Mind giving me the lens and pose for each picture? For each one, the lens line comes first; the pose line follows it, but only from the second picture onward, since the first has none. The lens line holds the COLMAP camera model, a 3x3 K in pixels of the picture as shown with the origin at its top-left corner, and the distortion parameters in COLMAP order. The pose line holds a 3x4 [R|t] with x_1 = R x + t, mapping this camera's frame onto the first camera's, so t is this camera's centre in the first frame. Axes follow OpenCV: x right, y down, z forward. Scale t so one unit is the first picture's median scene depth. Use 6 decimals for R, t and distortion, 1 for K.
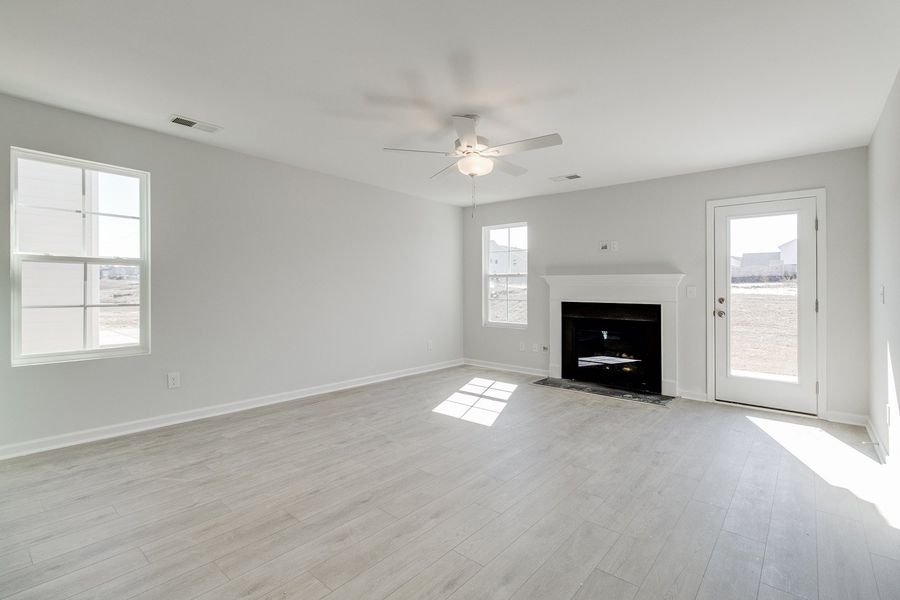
lens RADIAL K [[420.0, 0, 444.9], [0, 420.0, 299.8], [0, 0, 1]] dist [0.004480, -0.000106]
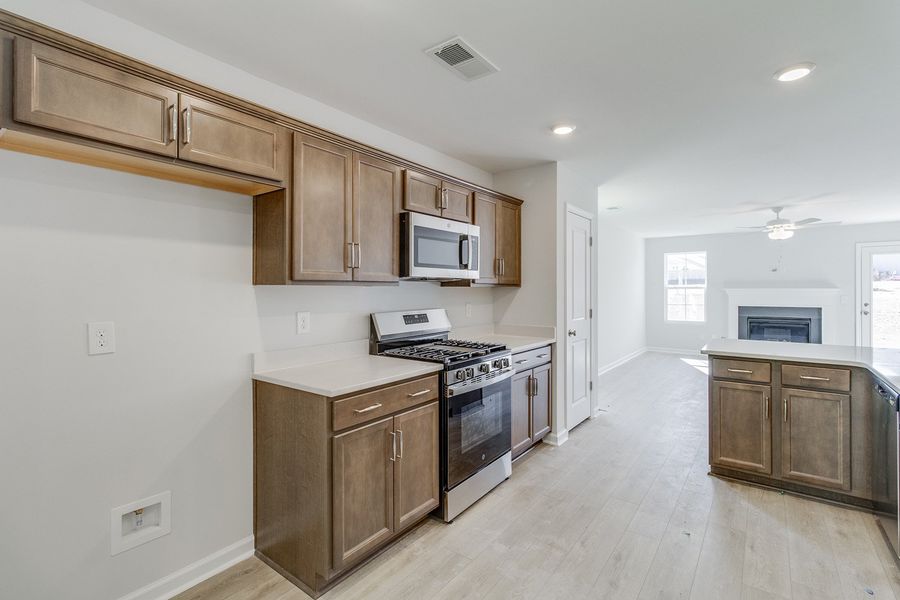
lens RADIAL K [[420.0, 0, 446.5], [0, 420.0, 293.7], [0, 0, 1]] dist [0.004480, -0.000106]
pose [[0.997701, -0.010999, 0.066874, -0.981400], [0.011904, 0.999843, -0.013161, -0.036209], [-0.066719, 0.013926, 0.997675, -0.470816]]
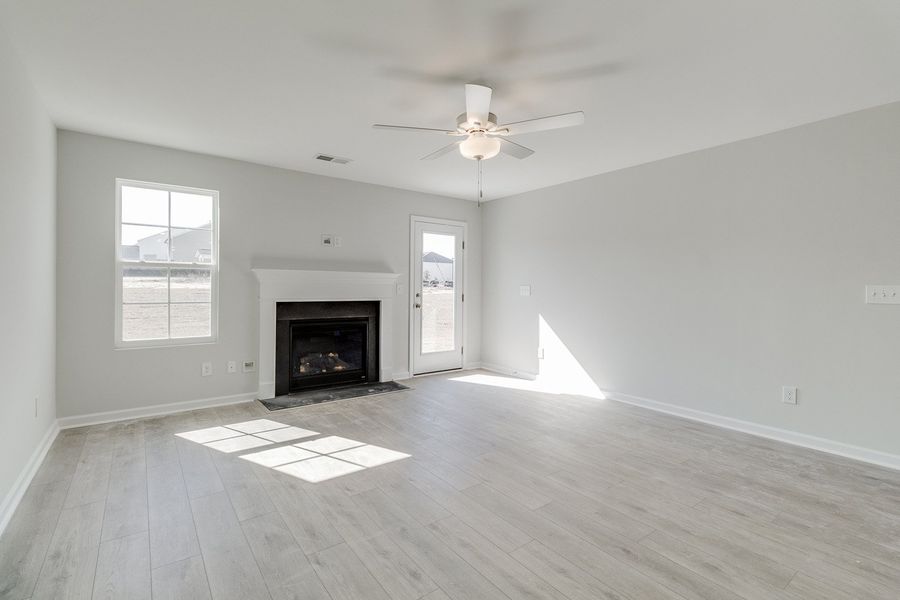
lens RADIAL K [[420.0, 0, 468.0], [0, 420.0, 295.3], [0, 0, 1]] dist [0.004480, -0.000106]
pose [[0.190401, -0.024303, 0.981406, -0.518890], [0.018761, 0.999601, 0.021113, -0.021403], [-0.981527, 0.014392, 0.190781, 0.565927]]
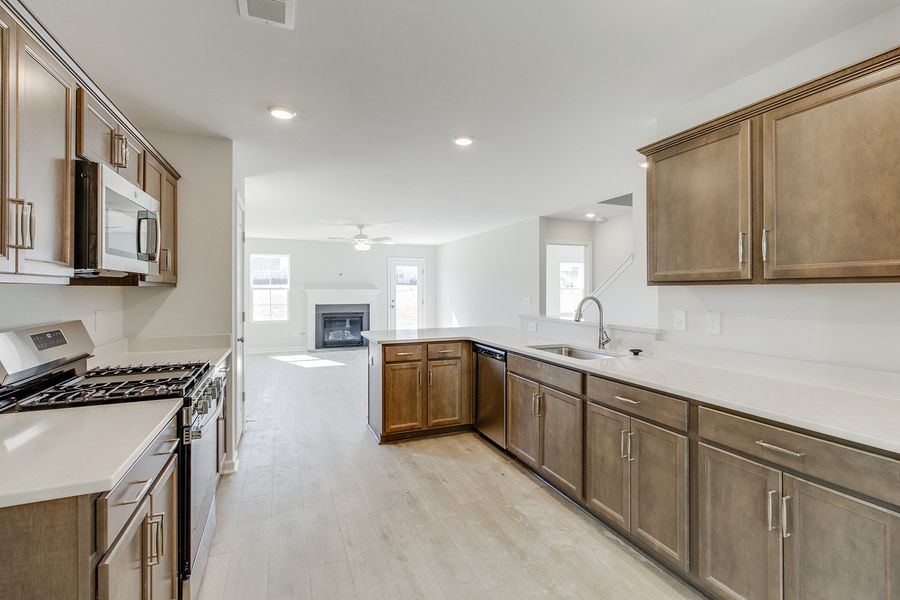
lens RADIAL K [[420.0, 0, 470.0], [0, 420.0, 293.1], [0, 0, 1]] dist [0.004480, -0.000106]
pose [[0.429136, -0.016332, 0.903092, -1.152488], [0.025164, 0.999665, 0.006120, -0.040801], [-0.902889, 0.020099, 0.429403, -0.343549]]
